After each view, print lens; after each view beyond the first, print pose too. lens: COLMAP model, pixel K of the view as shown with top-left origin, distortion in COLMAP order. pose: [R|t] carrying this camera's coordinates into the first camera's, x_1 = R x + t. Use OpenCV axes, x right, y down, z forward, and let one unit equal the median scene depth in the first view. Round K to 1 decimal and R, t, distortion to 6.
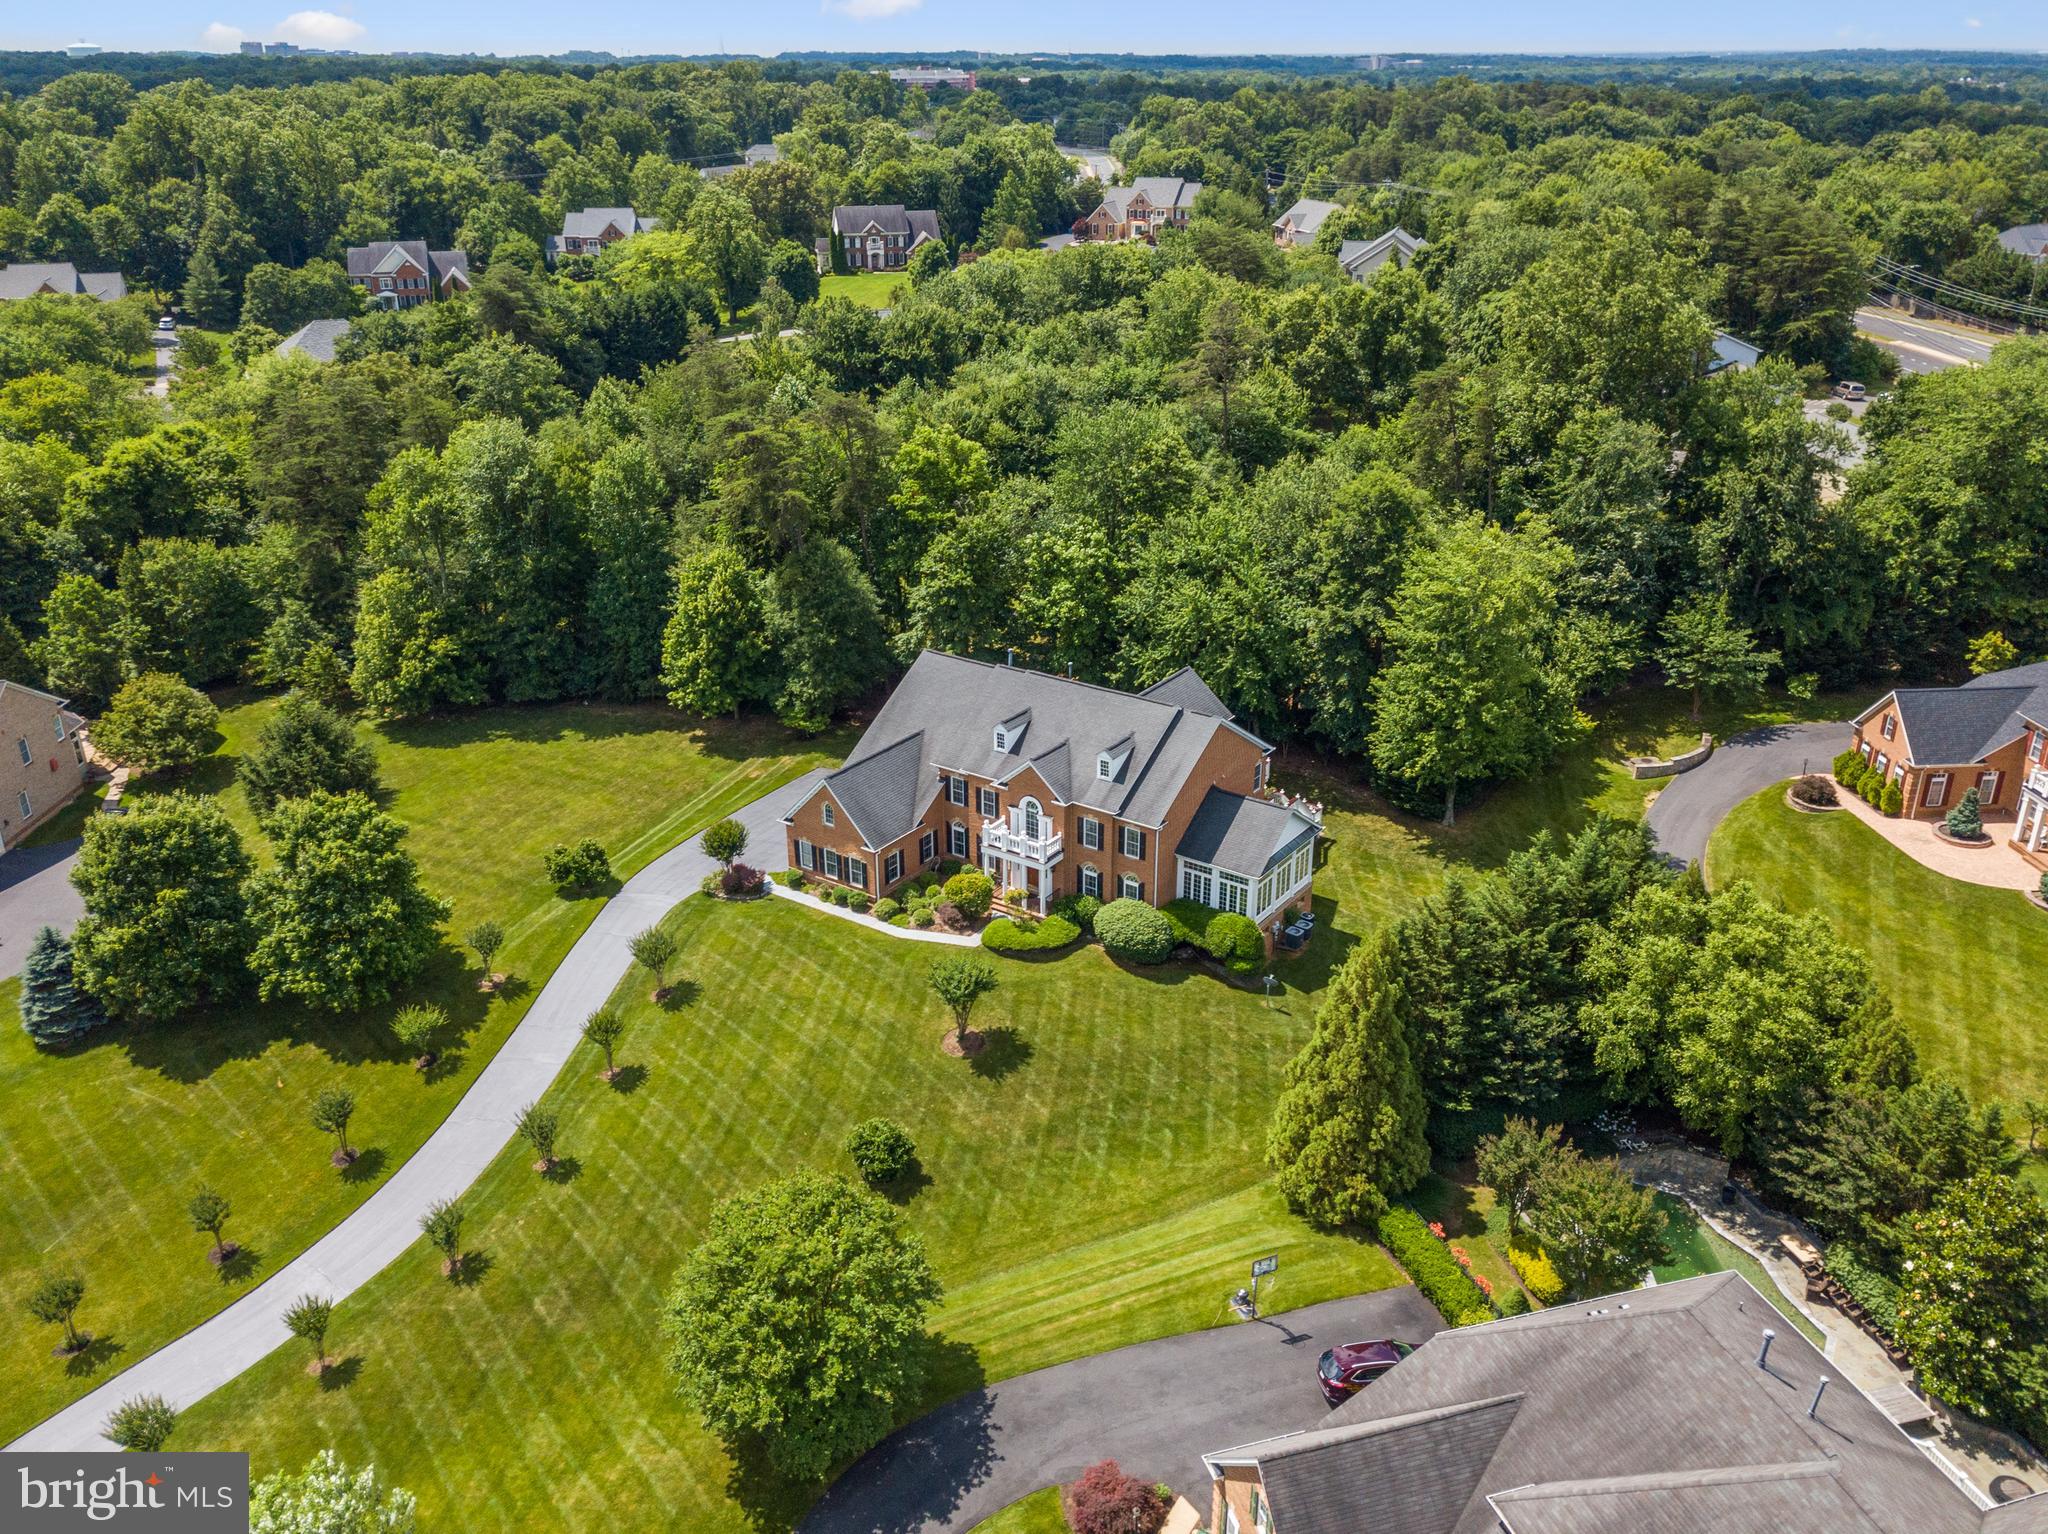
lens RADIAL K [[1592.5, 0, 1019.9], [0, 1592.5, 766.2], [0, 0, 1]] dist [-0.001856, 0.035619]
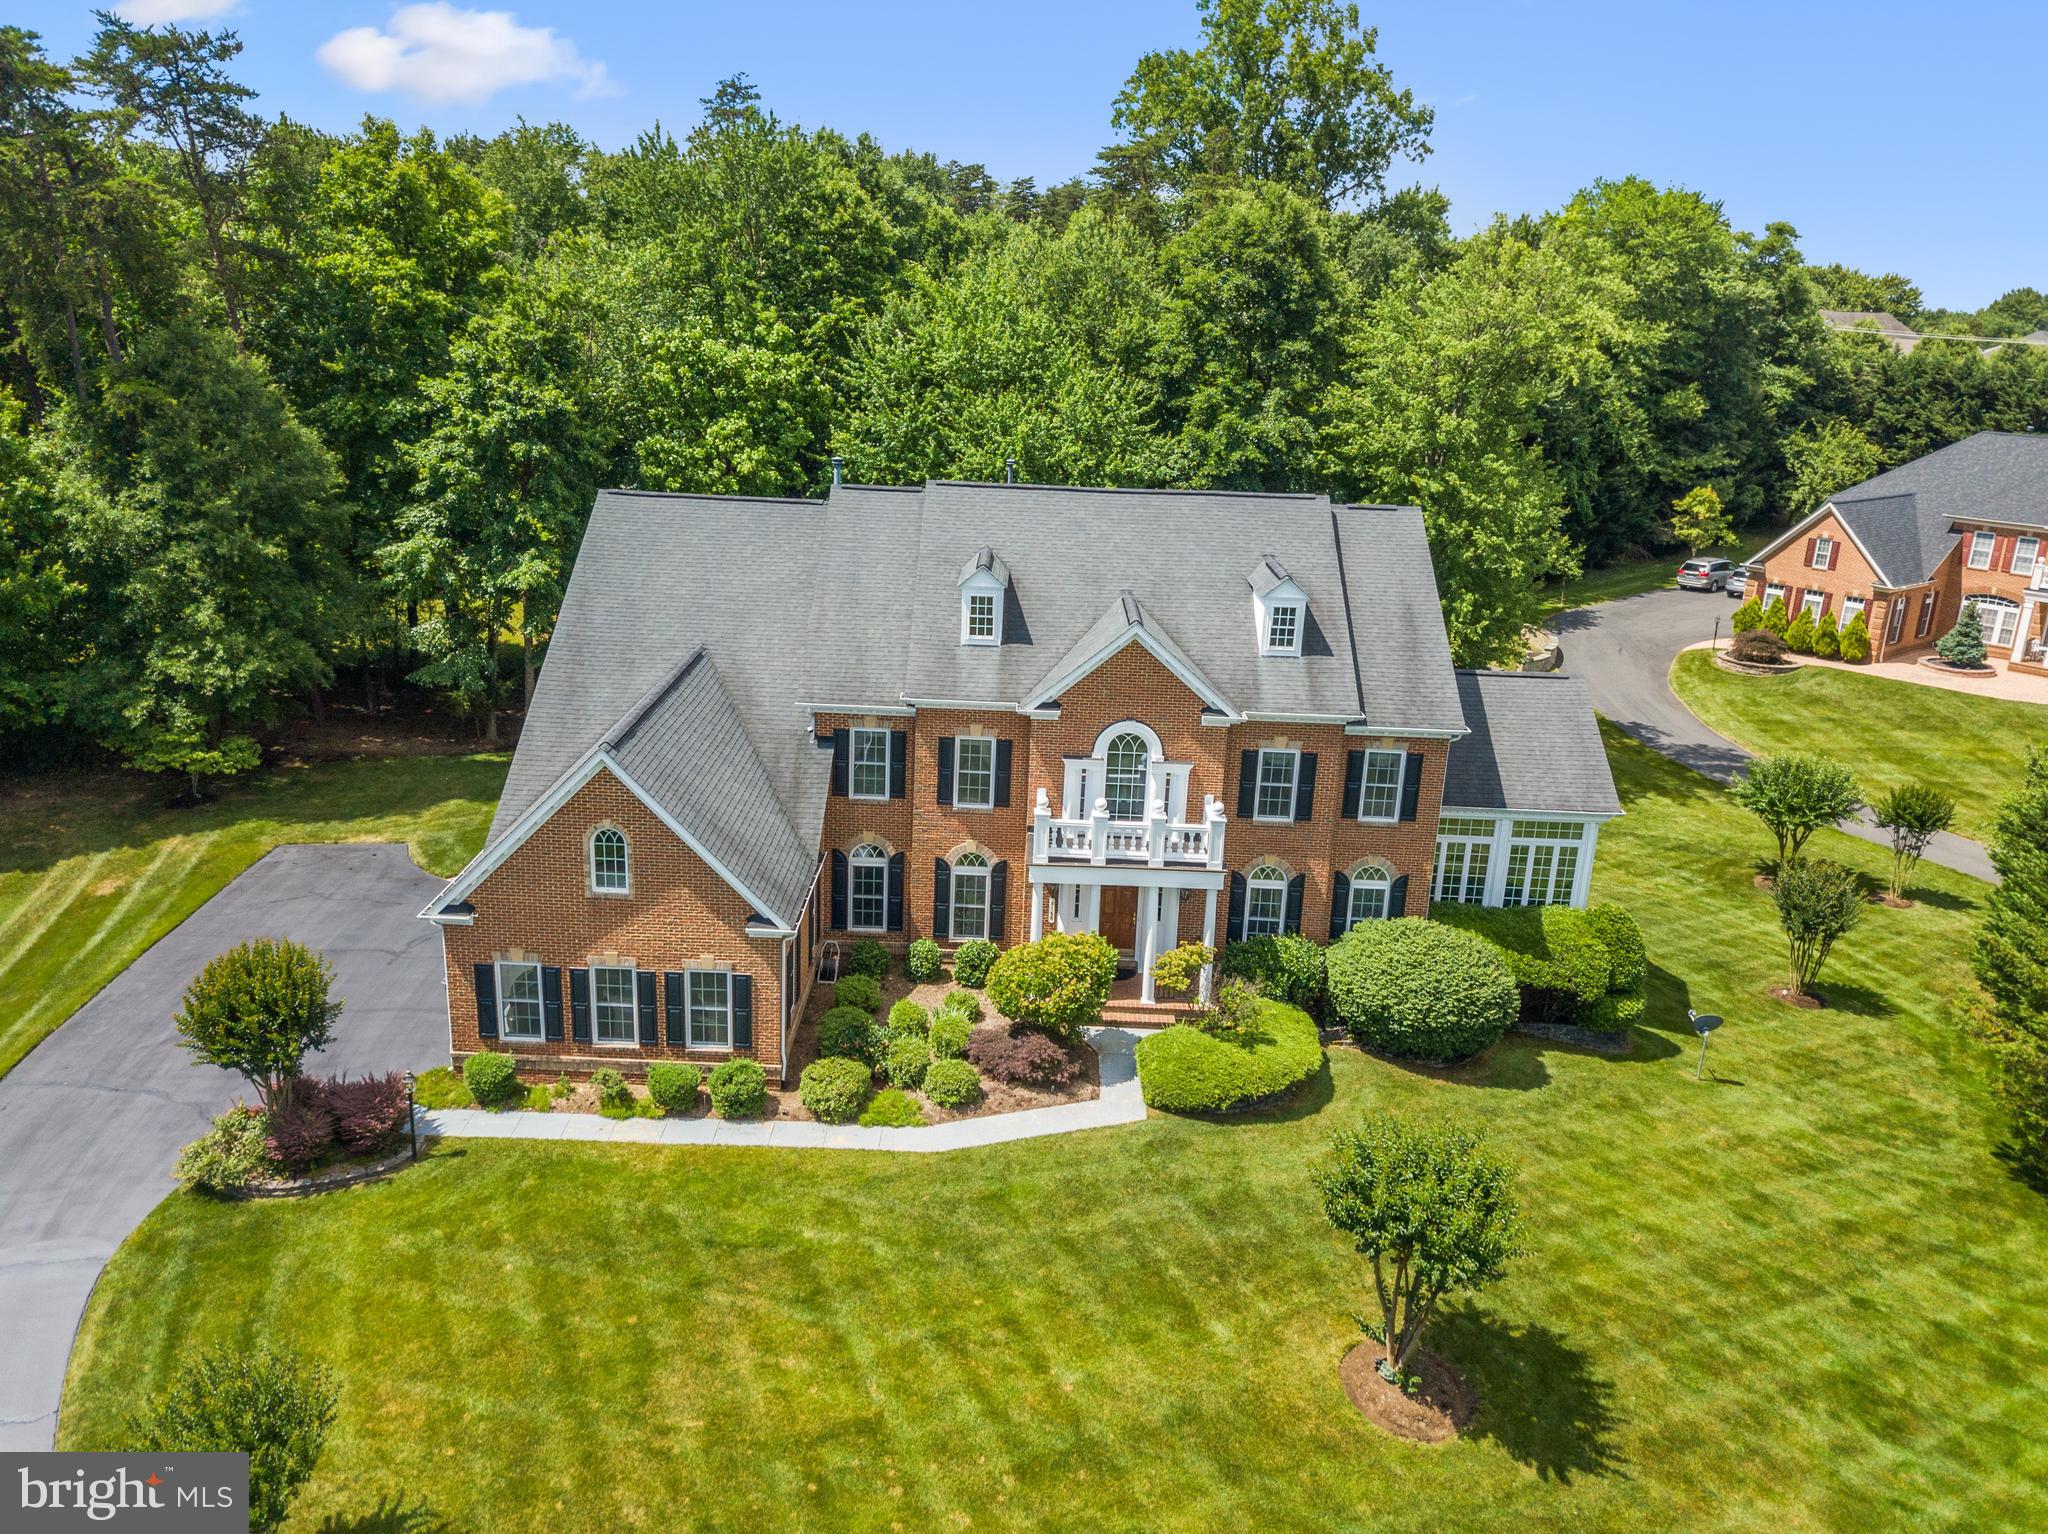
lens RADIAL K [[1538.2, 0, 1008.5], [0, 1538.2, 773.9], [0, 0, 1]] dist [0.013478, 0.002172]
pose [[0.826058, -0.134296, 0.547351, -0.186255], [0.184812, 0.982040, -0.037966, 0.032933], [-0.532422, 0.132519, 0.836042, 0.549887]]
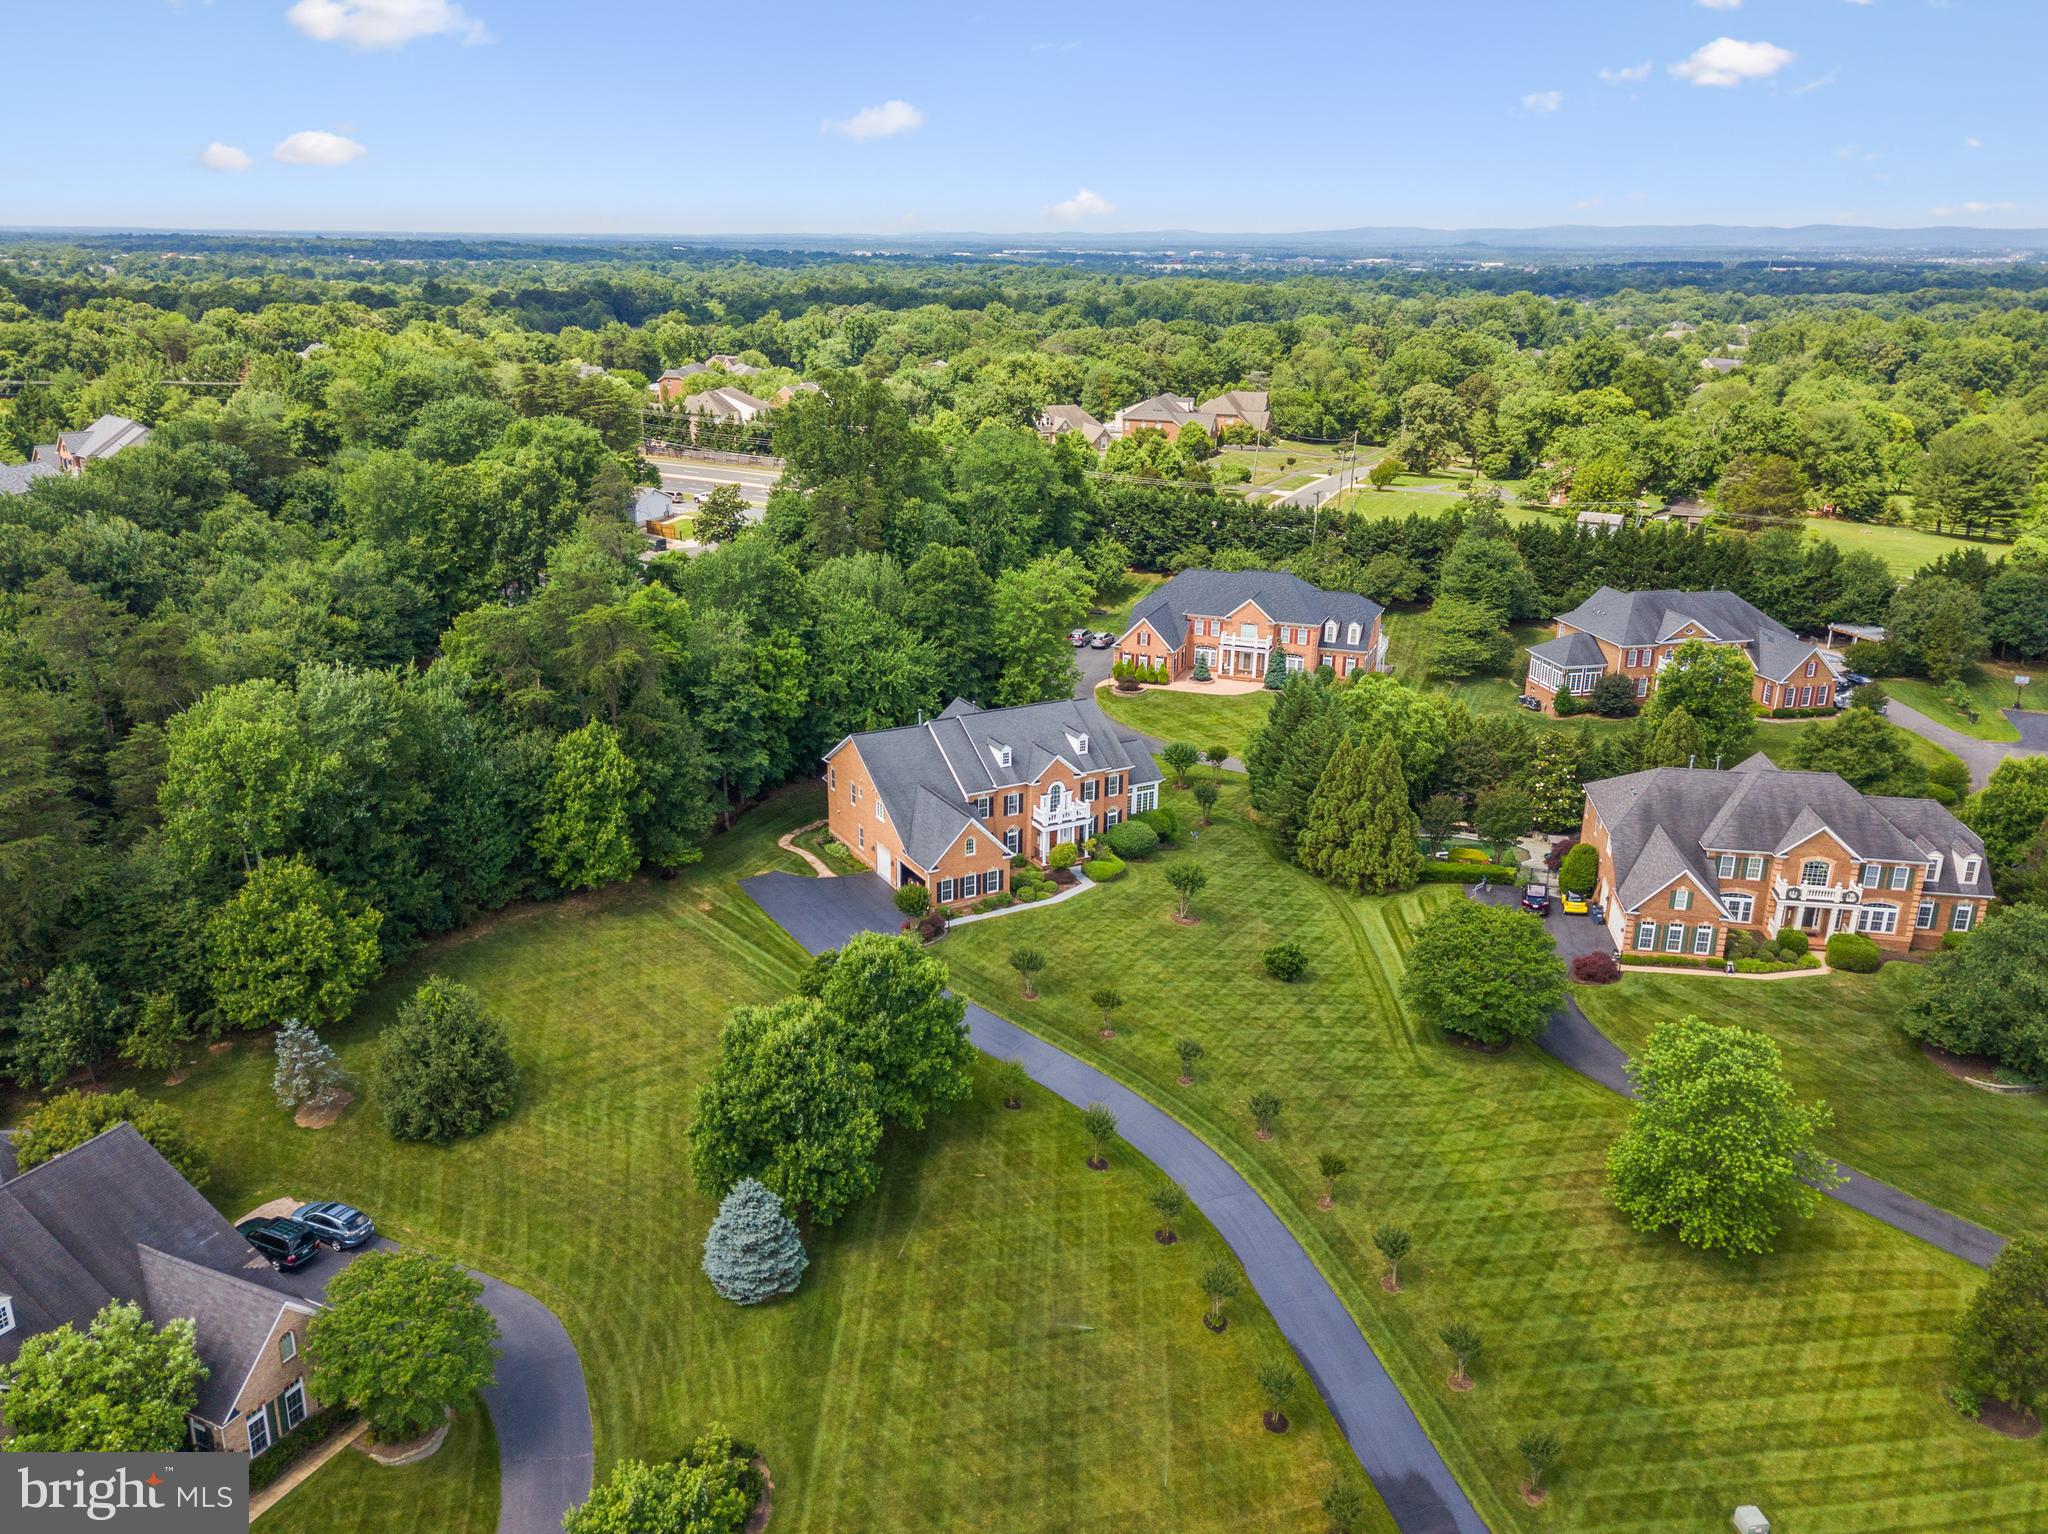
lens RADIAL K [[1528.7, 0, 960.4], [0, 1528.7, 765.6], [0, 0, 1]] dist [0.038410, -0.000573]
pose [[0.468748, -0.276902, 0.838809, -0.944586], [0.349121, 0.930357, 0.112026, -0.142911], [-0.811412, 0.240334, 0.532776, 0.263409]]
